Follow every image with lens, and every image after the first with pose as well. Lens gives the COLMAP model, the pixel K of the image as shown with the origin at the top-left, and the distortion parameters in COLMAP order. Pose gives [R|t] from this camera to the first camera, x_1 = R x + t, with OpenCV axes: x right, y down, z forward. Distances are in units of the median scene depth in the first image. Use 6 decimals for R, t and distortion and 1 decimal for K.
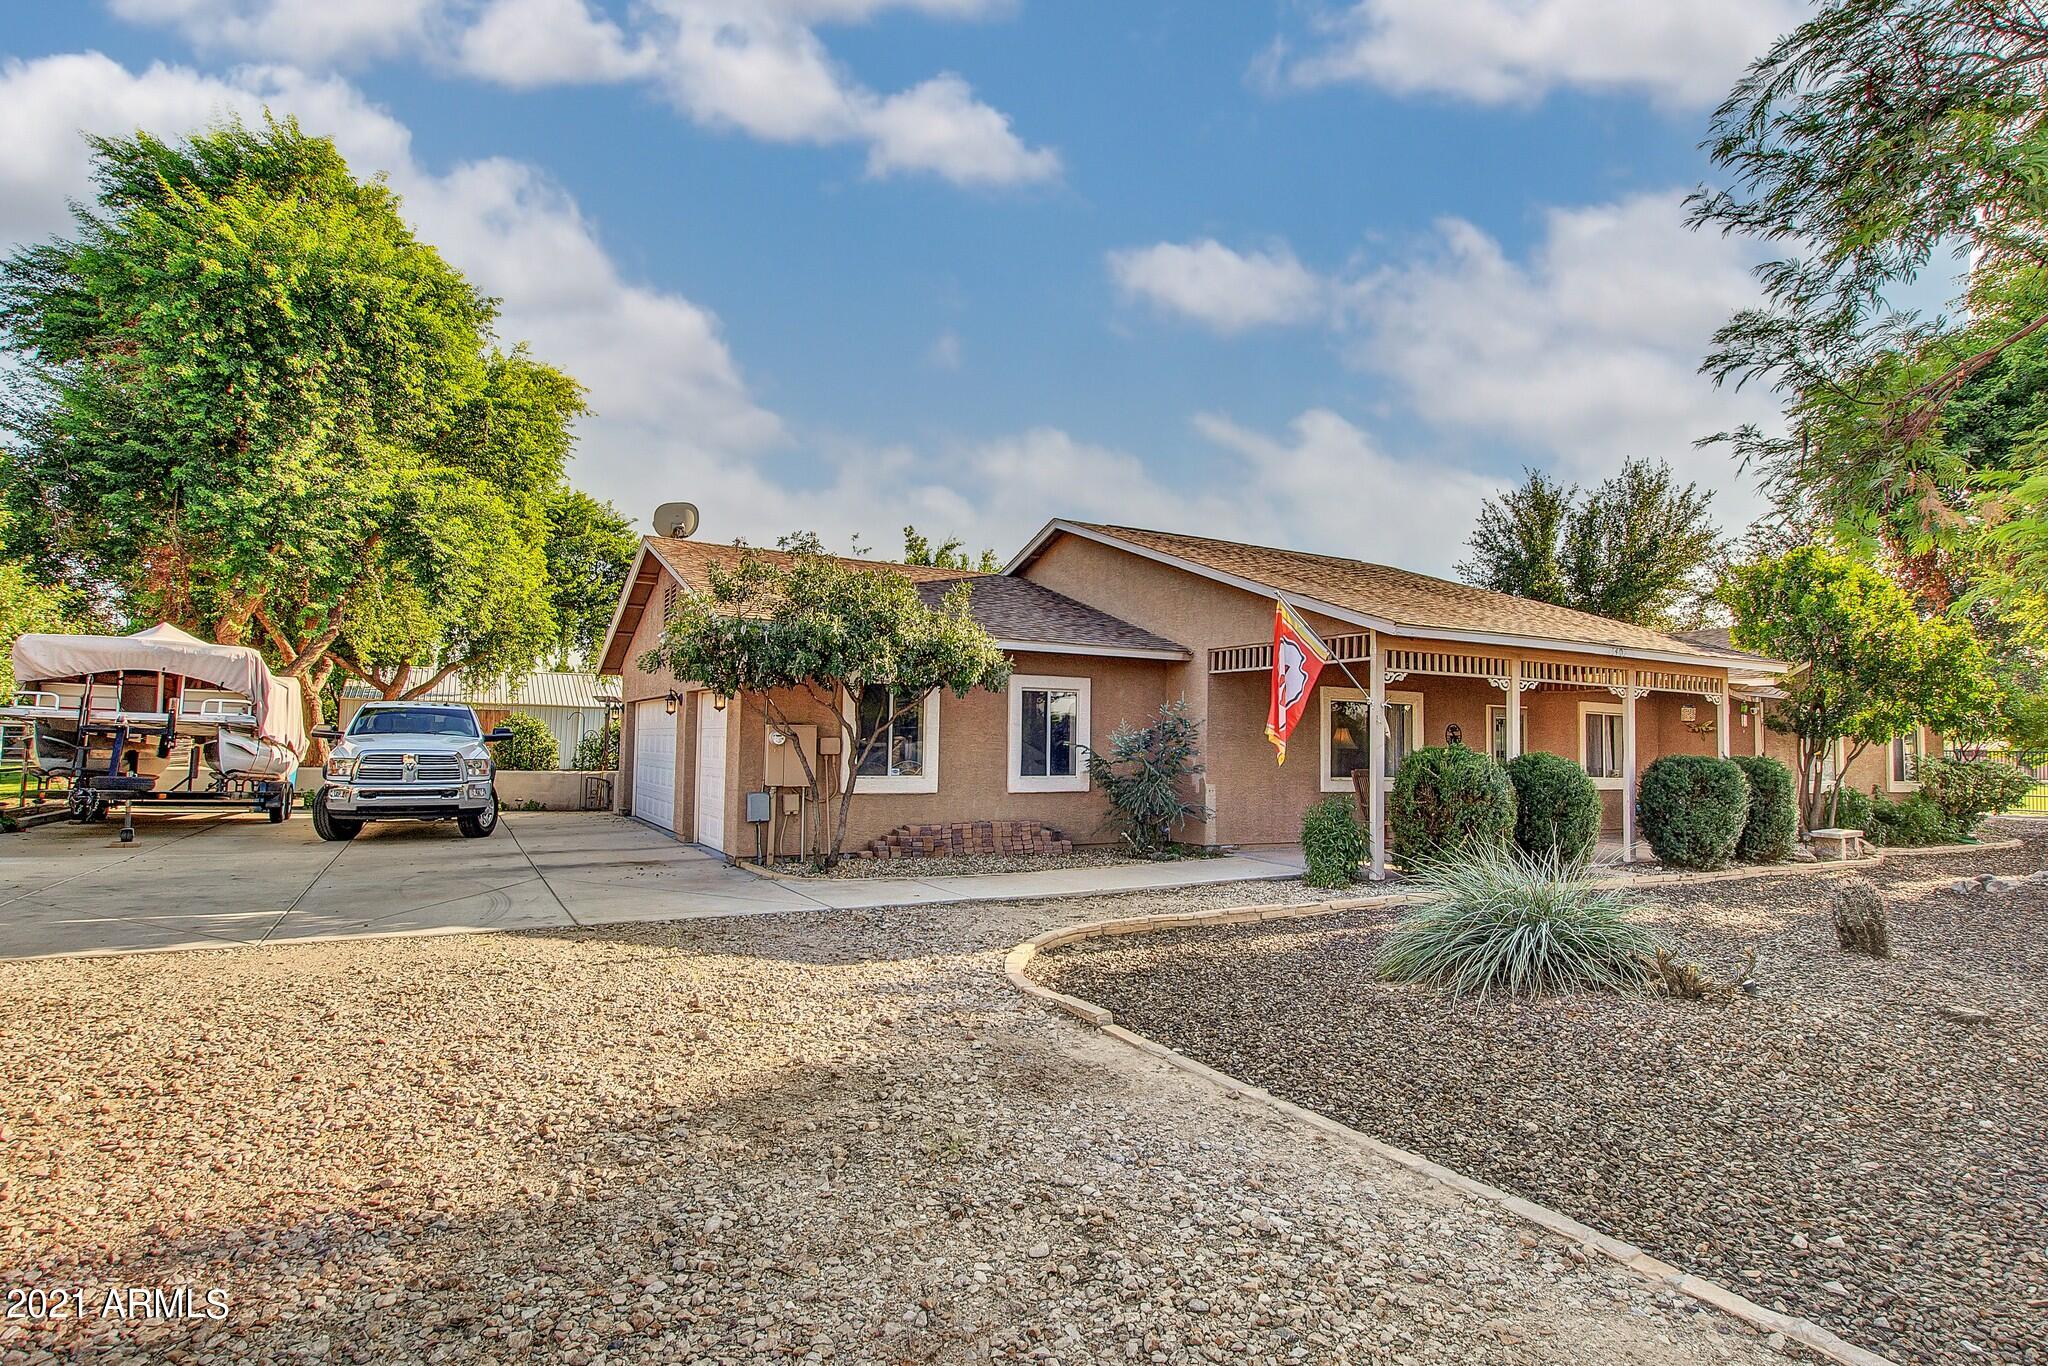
lens RADIAL K [[984.7, 0, 1043.4], [0, 984.7, 719.6], [0, 0, 1]] dist [0.015400, 0.000906]
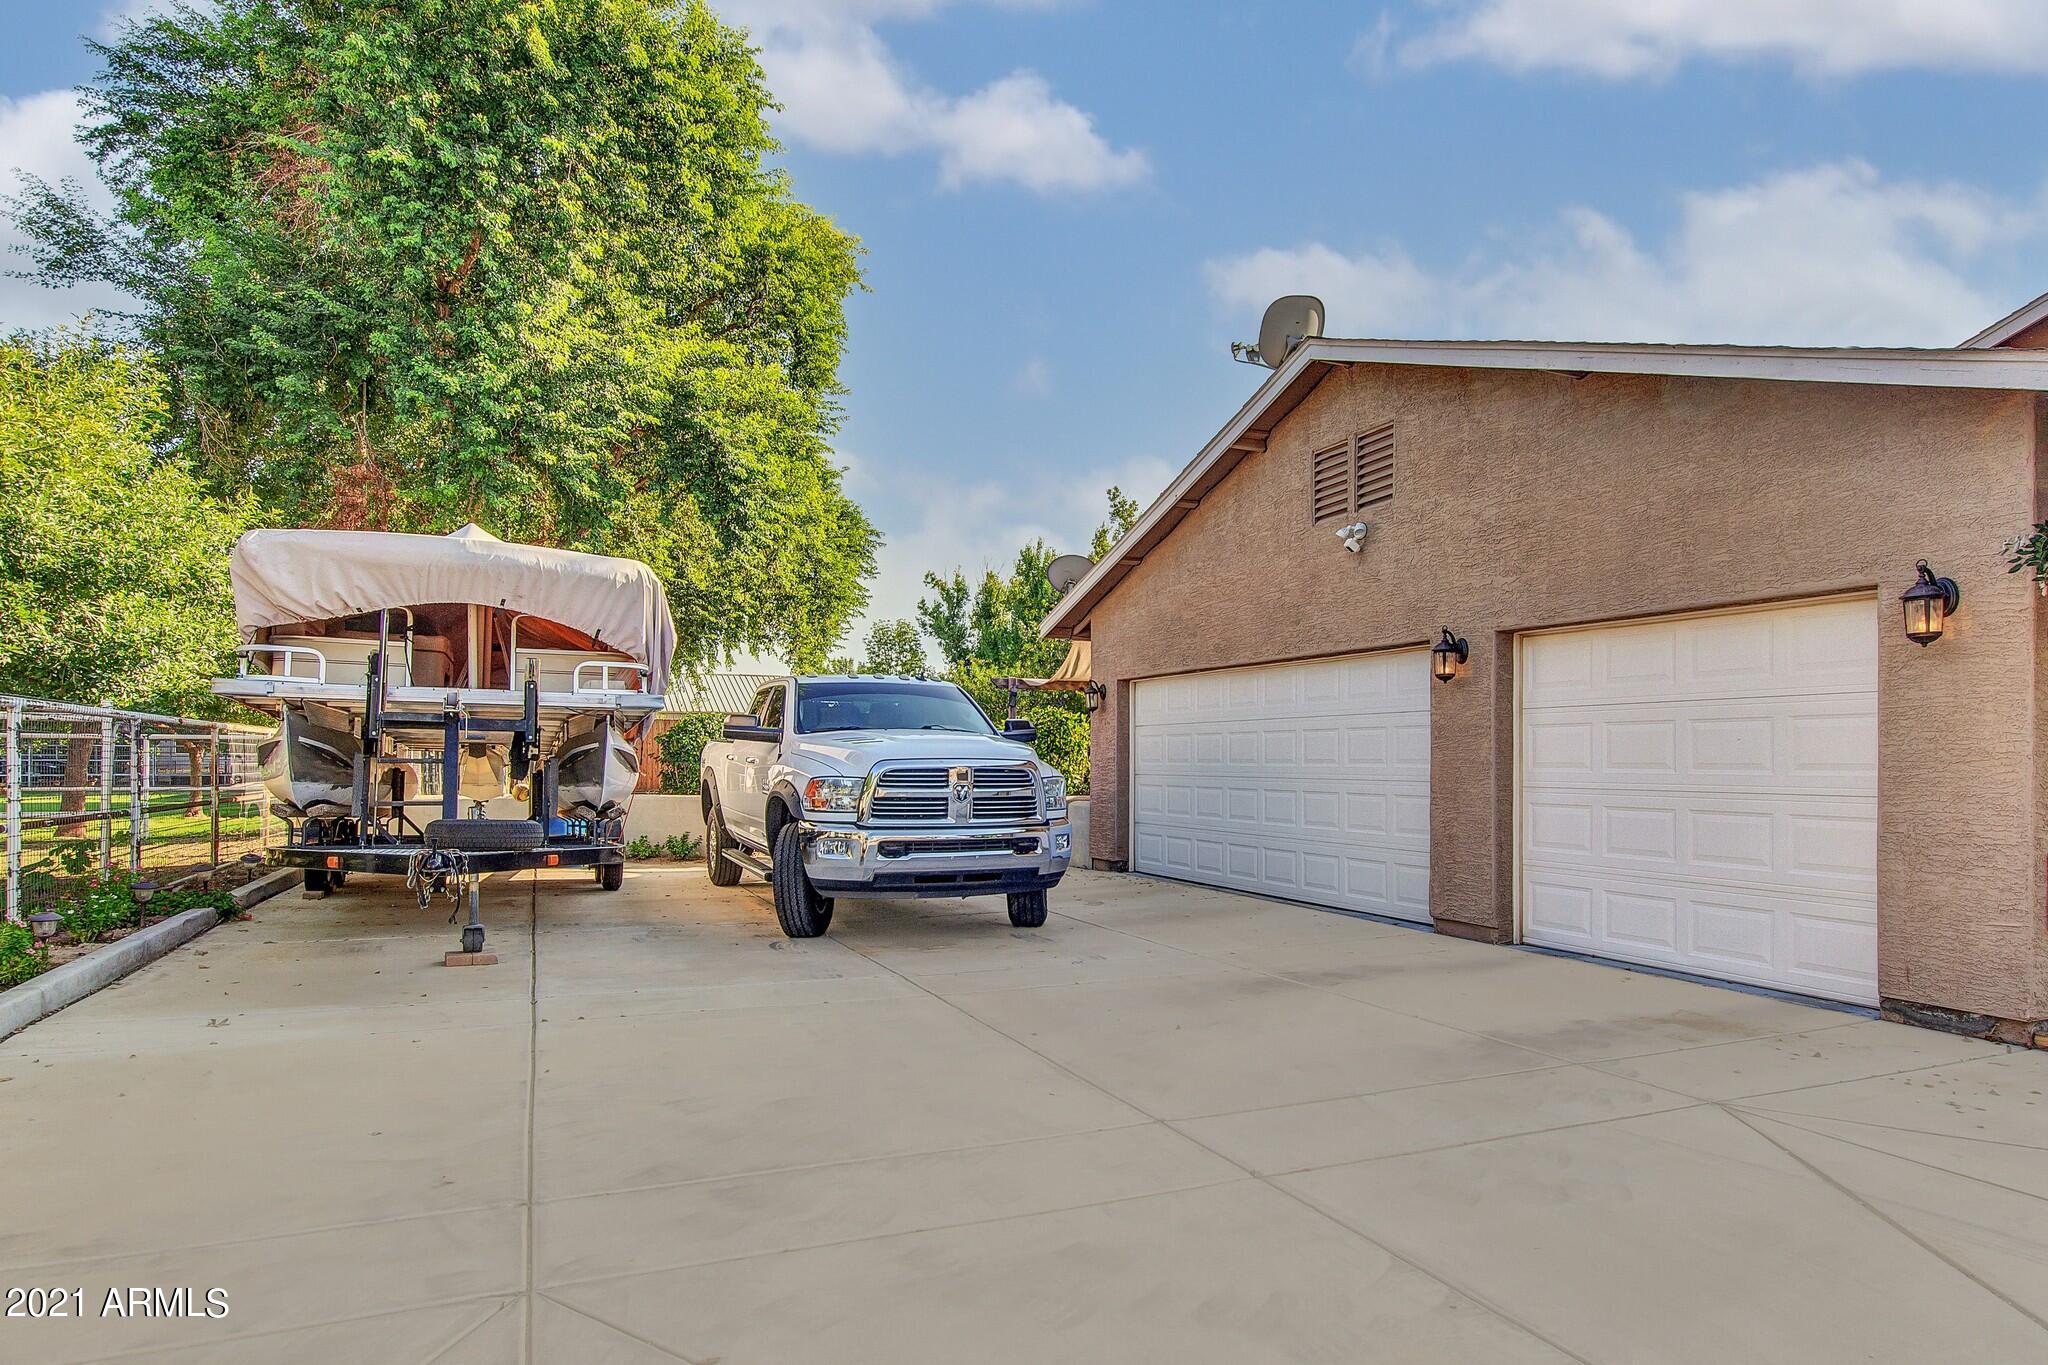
lens RADIAL K [[1091.4, 0, 1034.5], [0, 1091.4, 768.2], [0, 0, 1]] dist [0.030572, 0.000428]
pose [[0.995172, -0.014059, -0.097139, -0.445131], [0.017121, 0.999380, 0.030757, 0.015940], [0.096646, -0.032272, 0.994795, 0.374675]]
